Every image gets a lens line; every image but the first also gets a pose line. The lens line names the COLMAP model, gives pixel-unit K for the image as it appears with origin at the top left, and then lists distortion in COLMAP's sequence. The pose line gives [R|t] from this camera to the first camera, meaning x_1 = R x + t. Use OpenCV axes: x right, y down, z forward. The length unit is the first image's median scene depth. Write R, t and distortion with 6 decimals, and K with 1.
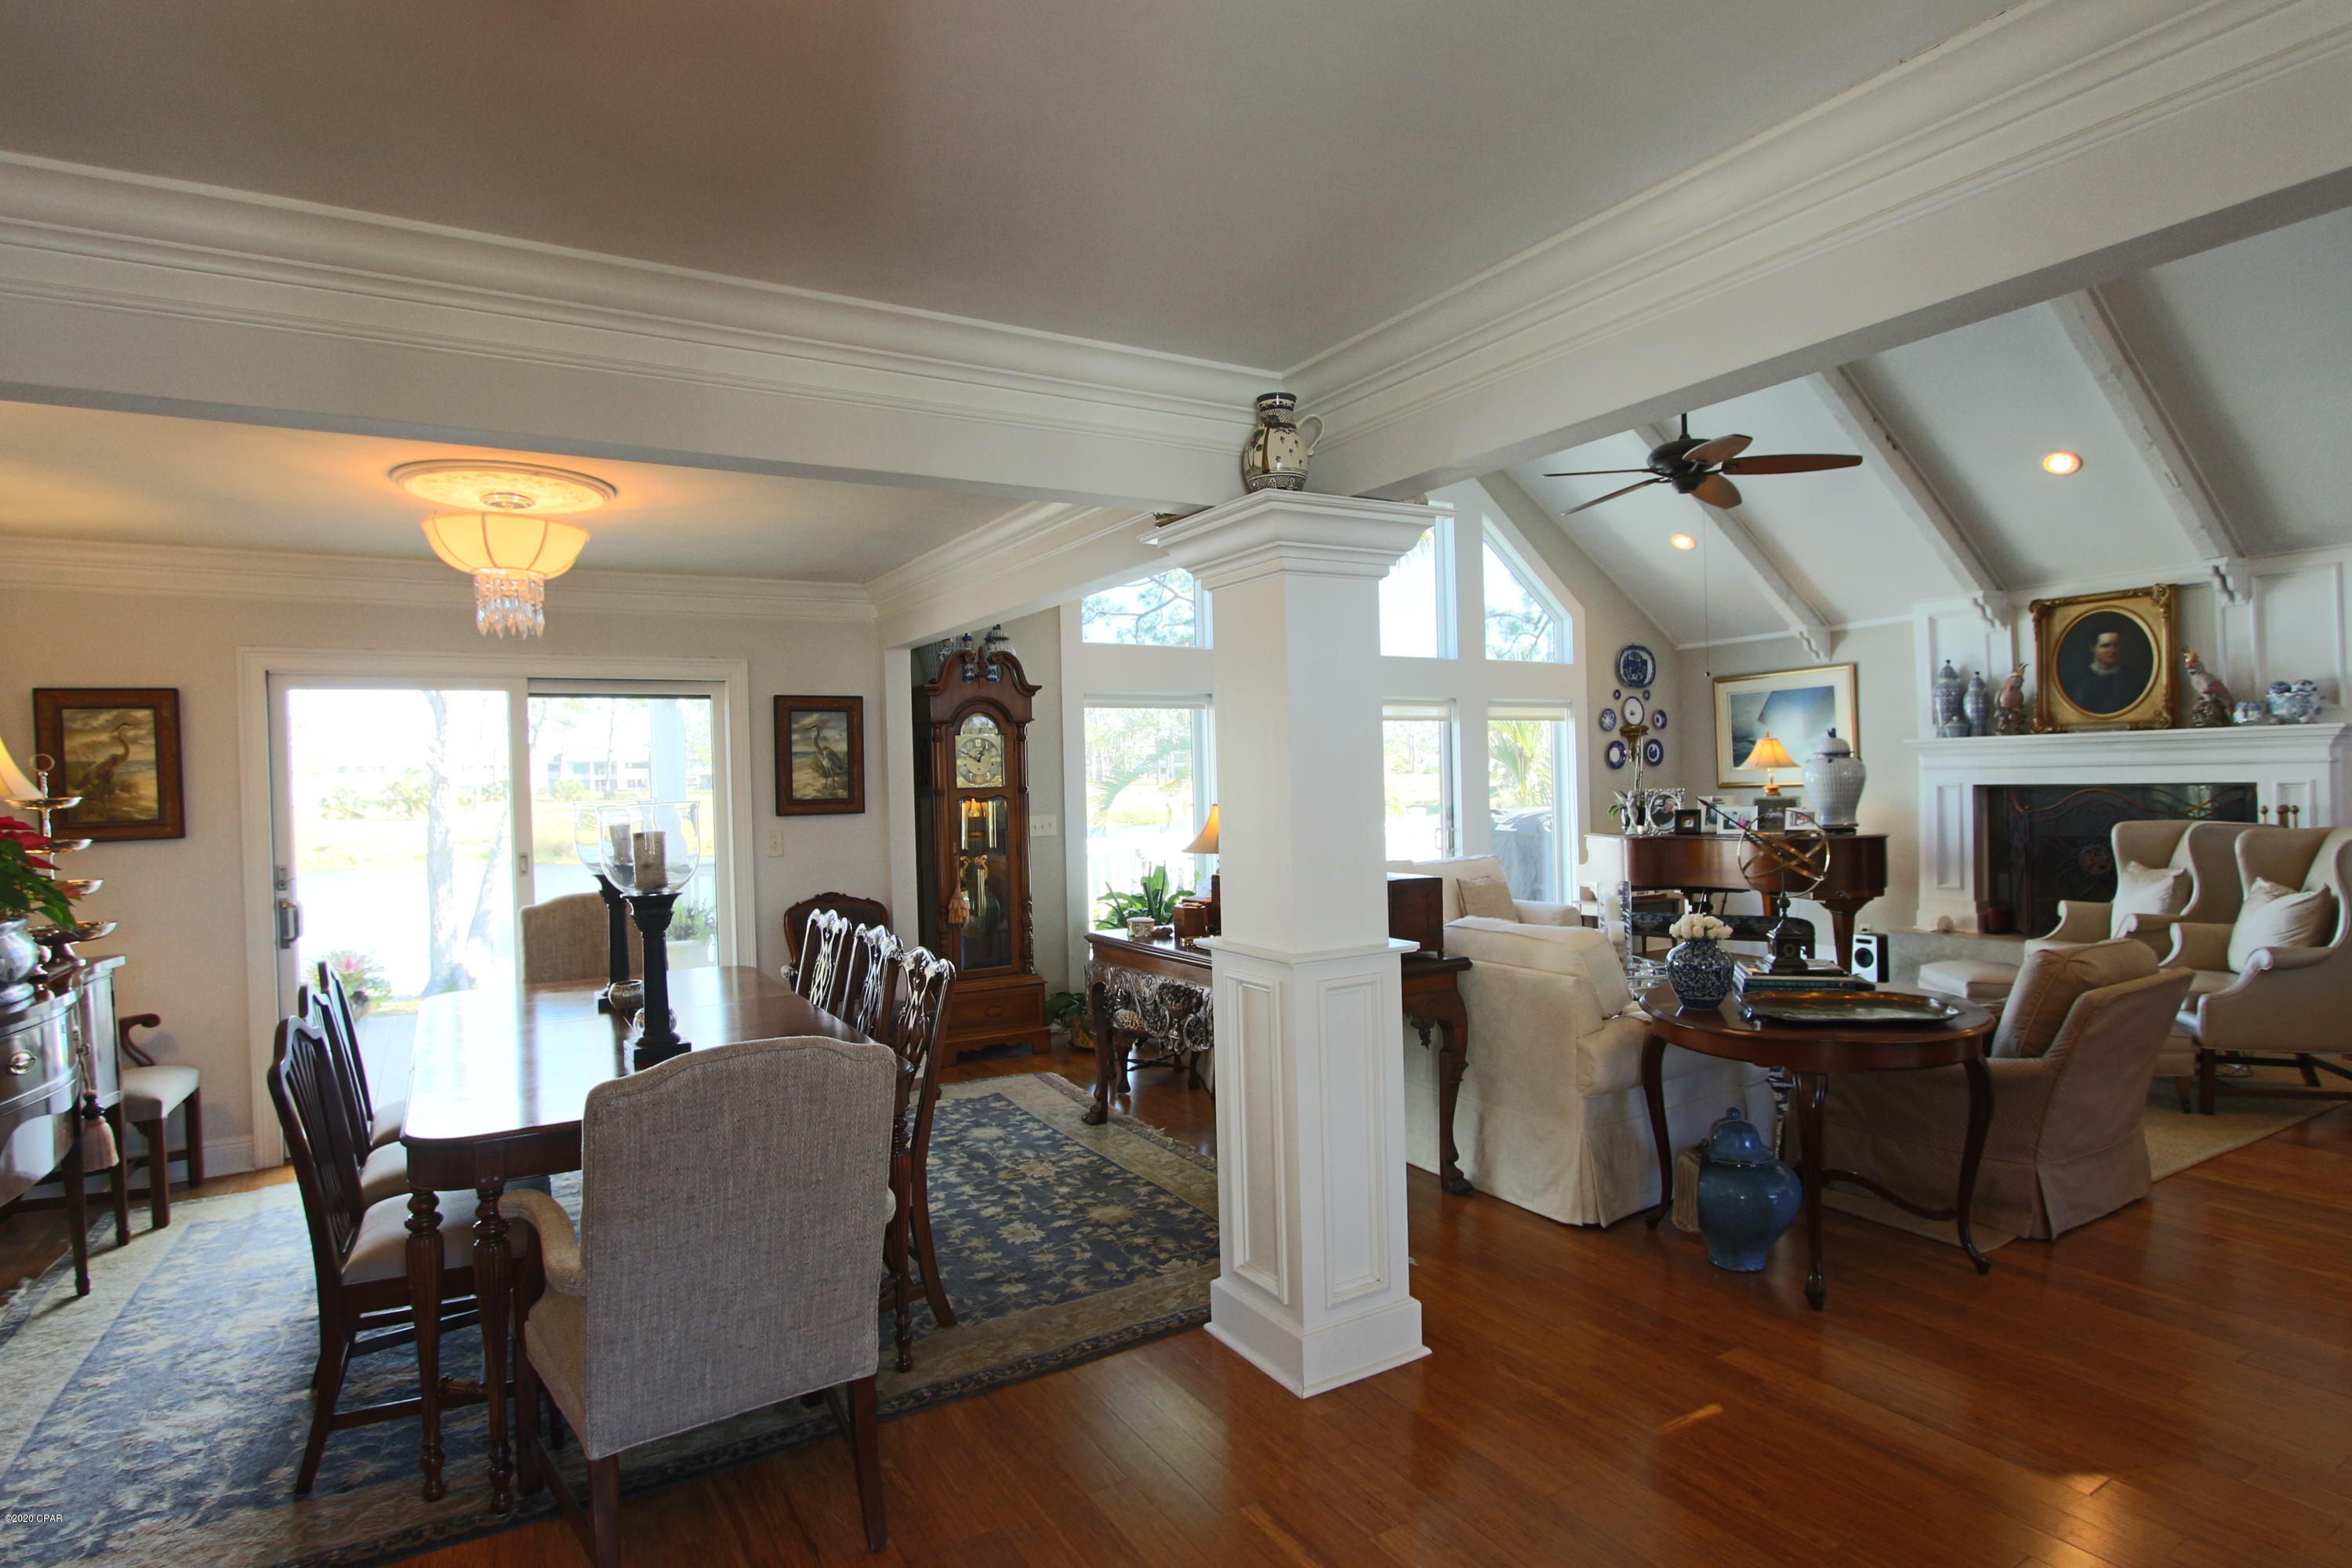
lens RADIAL K [[1212.8, 0, 1176.4], [0, 1212.8, 782.9], [0, 0, 1]] dist [-0.018480, 0.001159]
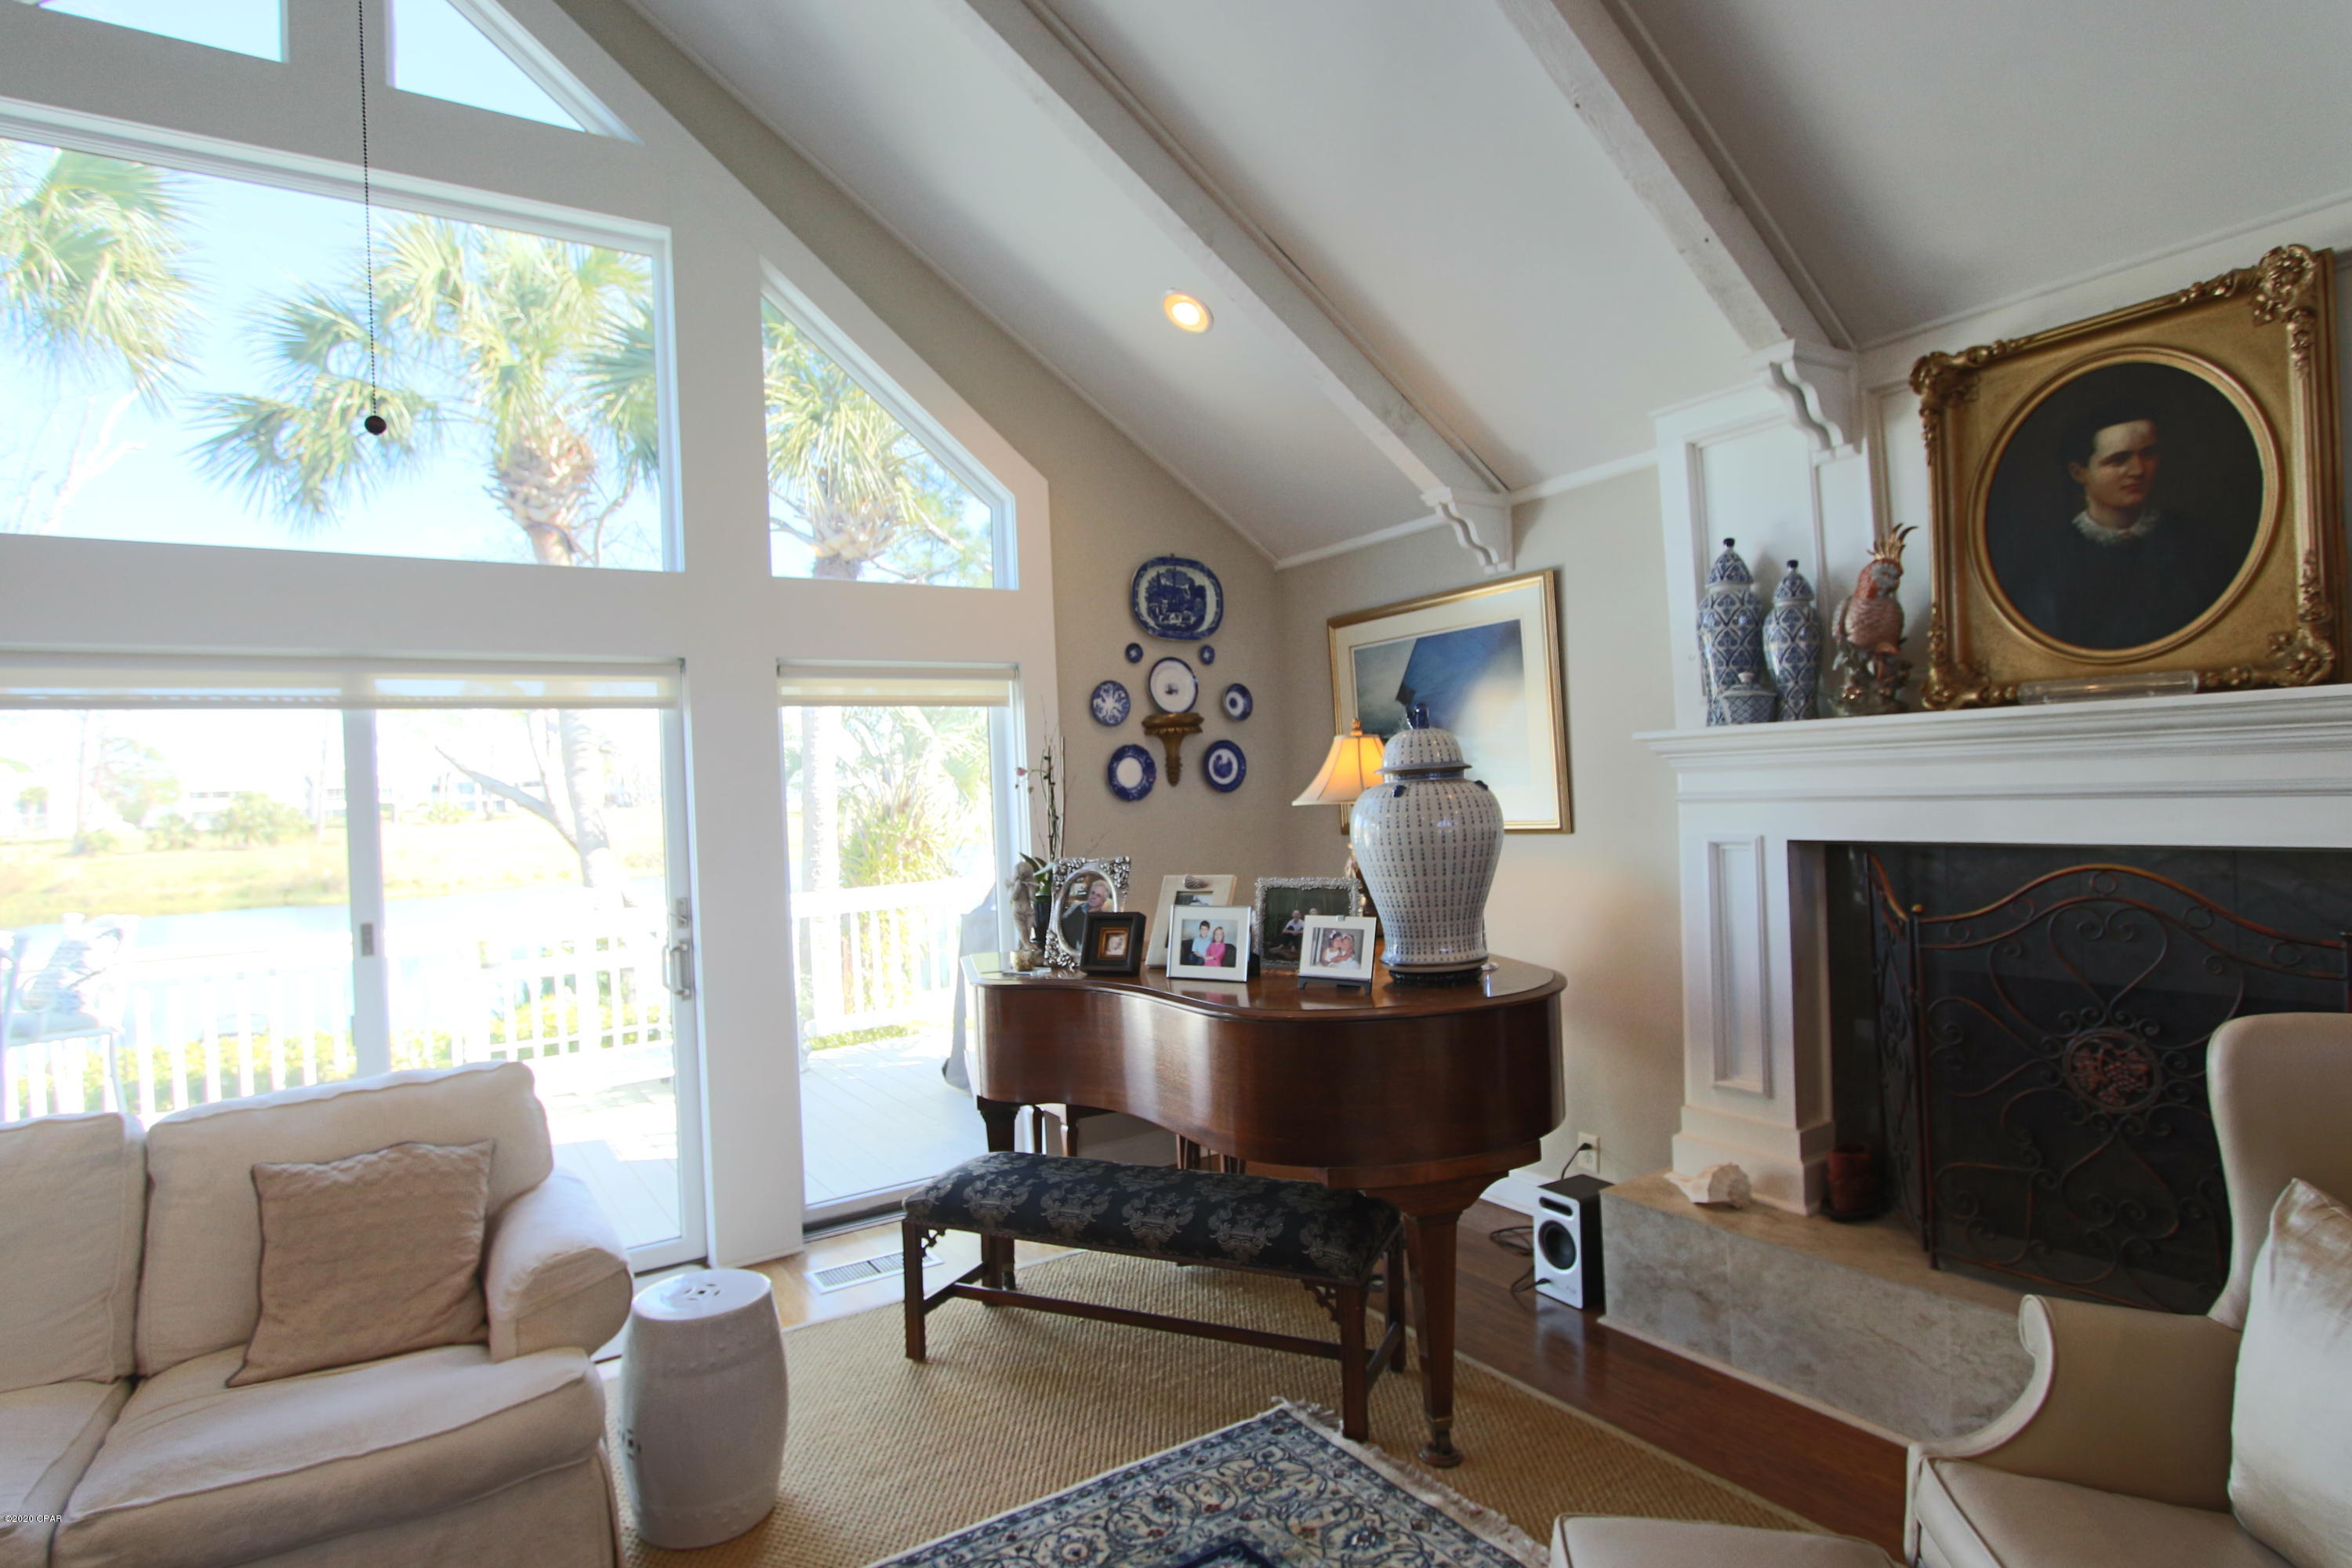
lens RADIAL K [[1212.8, 0, 1176.4], [0, 1212.8, 782.9], [0, 0, 1]] dist [-0.018480, 0.001159]
pose [[0.998437, -0.018534, 0.052729, 0.429158], [0.018848, 0.999807, -0.005470, -0.019020], [-0.052617, 0.006456, 0.998594, 0.596754]]
